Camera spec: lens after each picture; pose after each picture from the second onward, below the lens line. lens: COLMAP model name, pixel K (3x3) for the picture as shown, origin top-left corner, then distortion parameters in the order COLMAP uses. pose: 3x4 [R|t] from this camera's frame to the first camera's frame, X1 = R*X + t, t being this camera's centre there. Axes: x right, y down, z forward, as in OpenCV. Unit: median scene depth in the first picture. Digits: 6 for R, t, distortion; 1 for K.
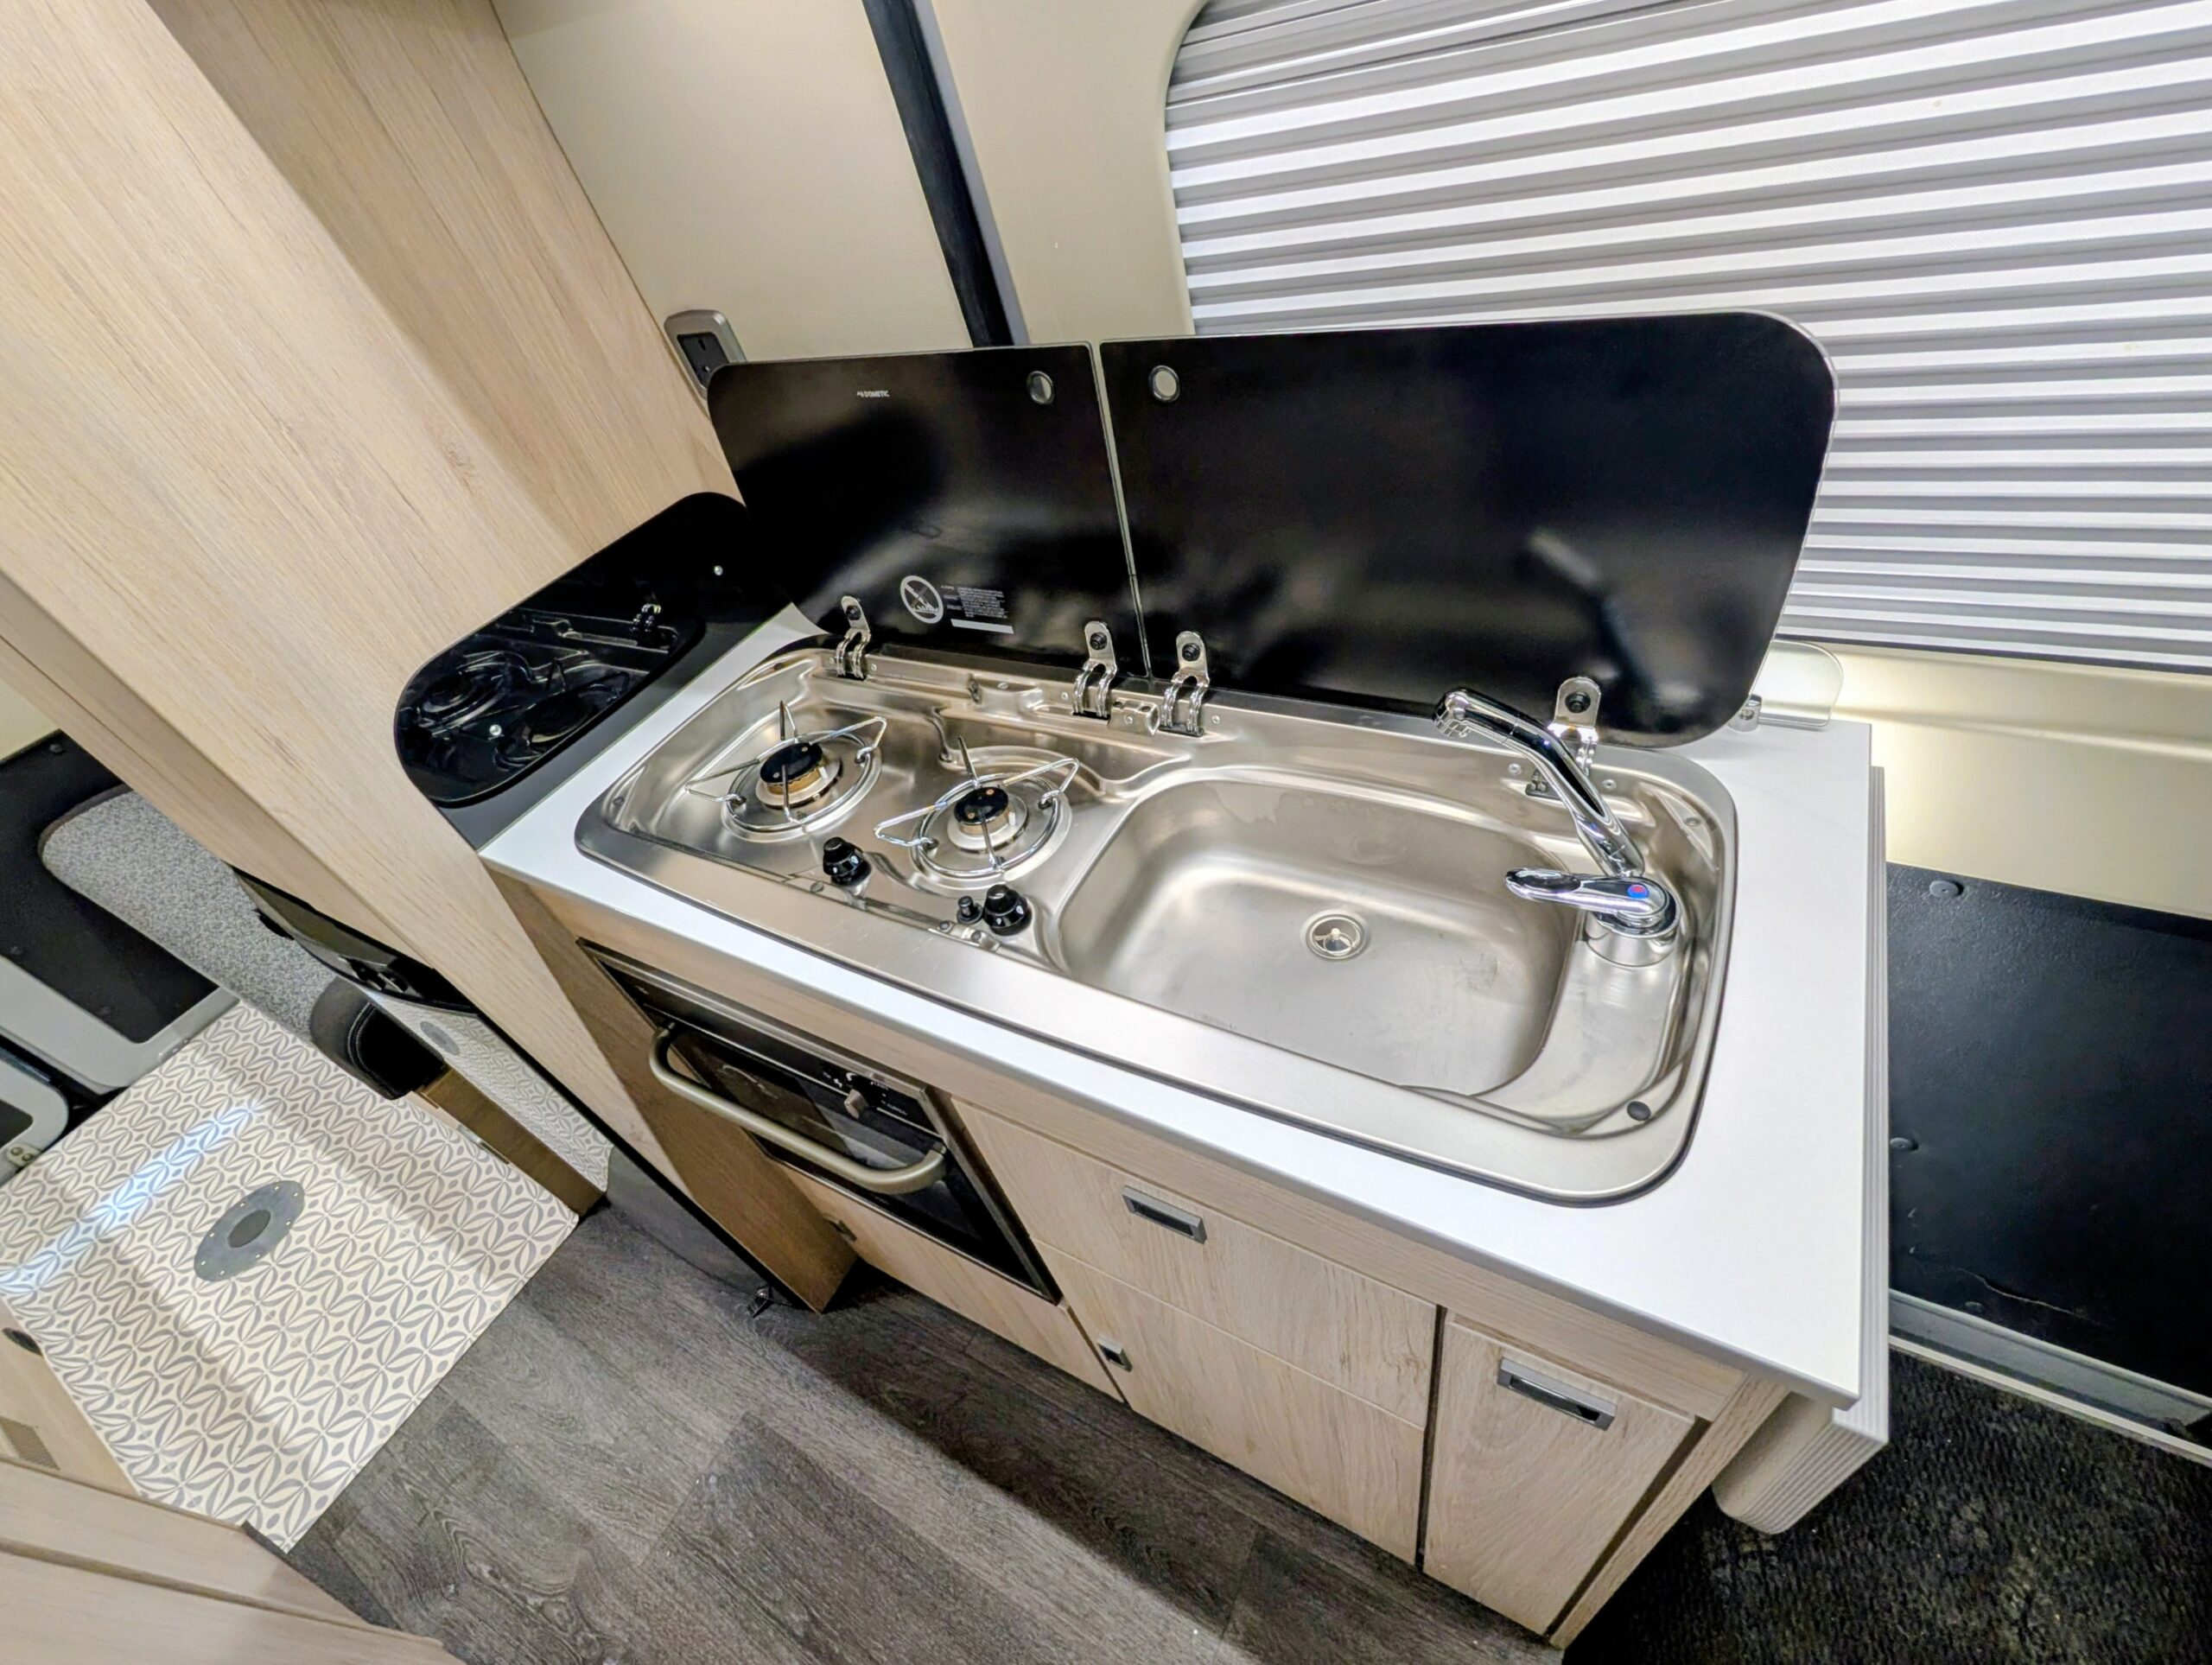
lens RADIAL K [[948.9, 0, 1106.0], [0, 948.9, 832.5], [0, 0, 1]] dist [-0.000378, 0.000538]
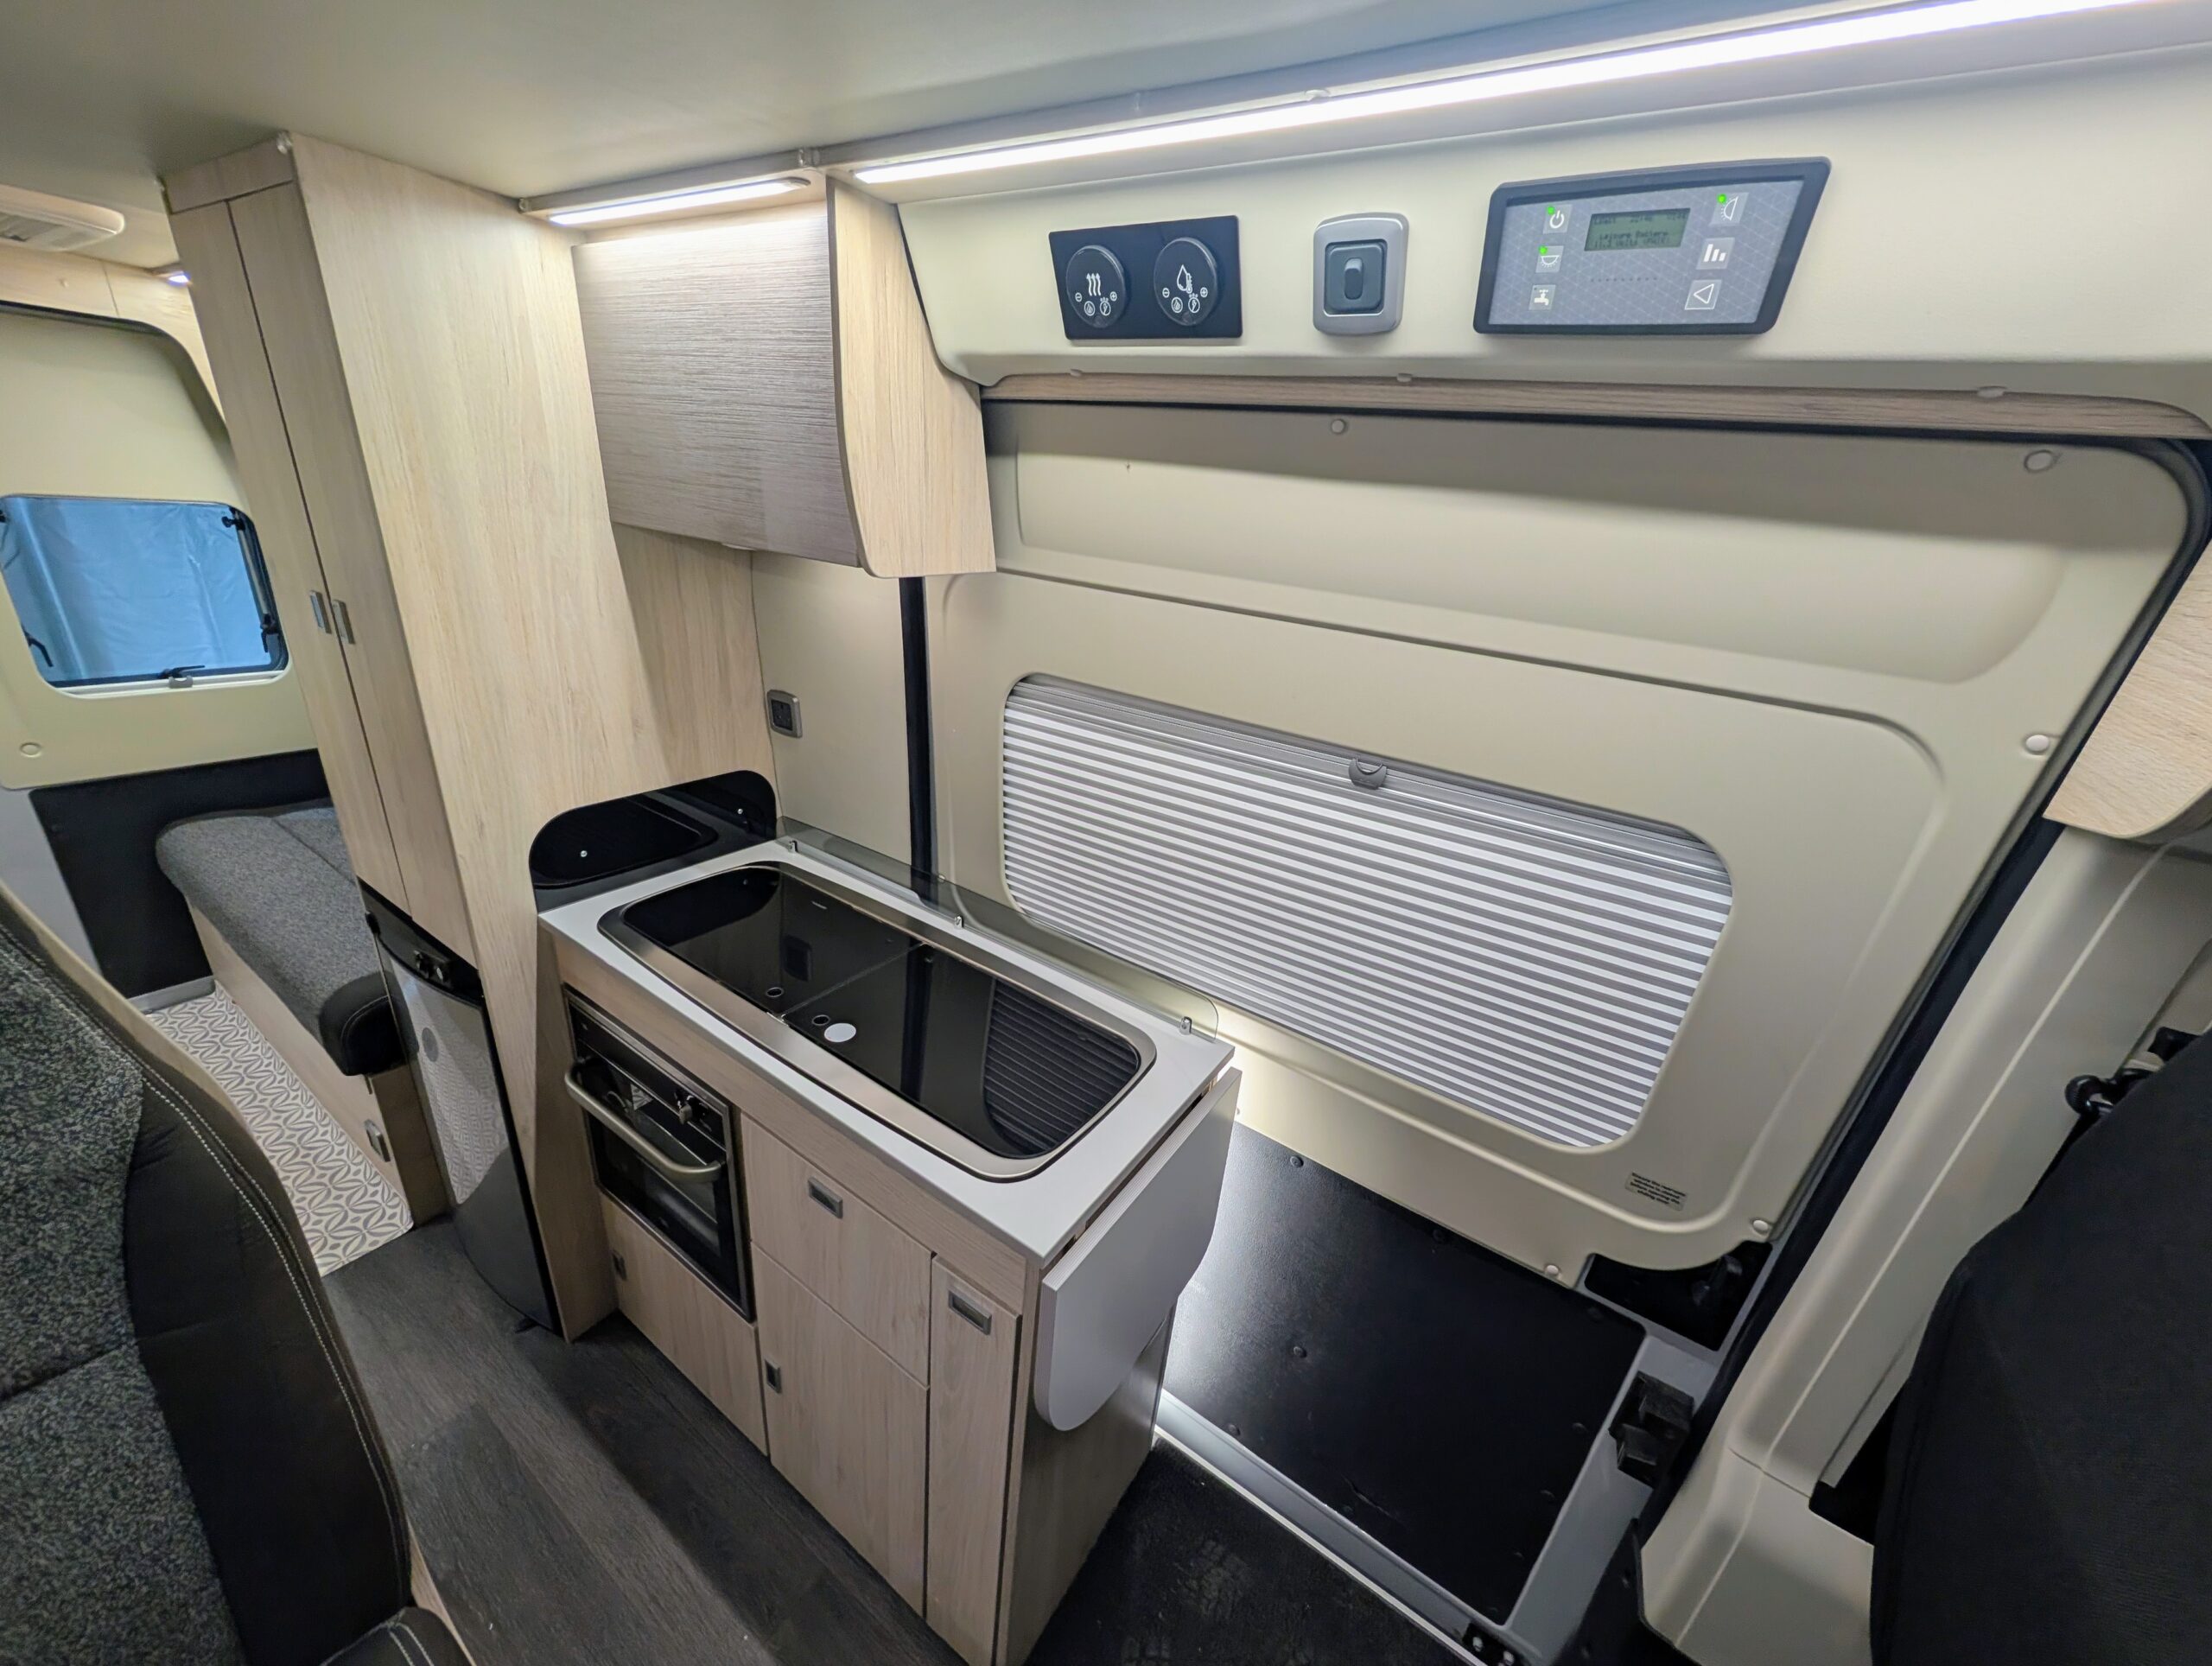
lens RADIAL K [[832.0, 0, 1106.0], [0, 832.0, 833.0], [0, 0, 1]] dist [-0.000730, 0.000507]
pose [[0.951734, 0.304855, 0.035570, 0.227044], [-0.273821, 0.895723, -0.350289, 0.134618], [-0.138649, 0.323643, 0.935966, -0.611281]]
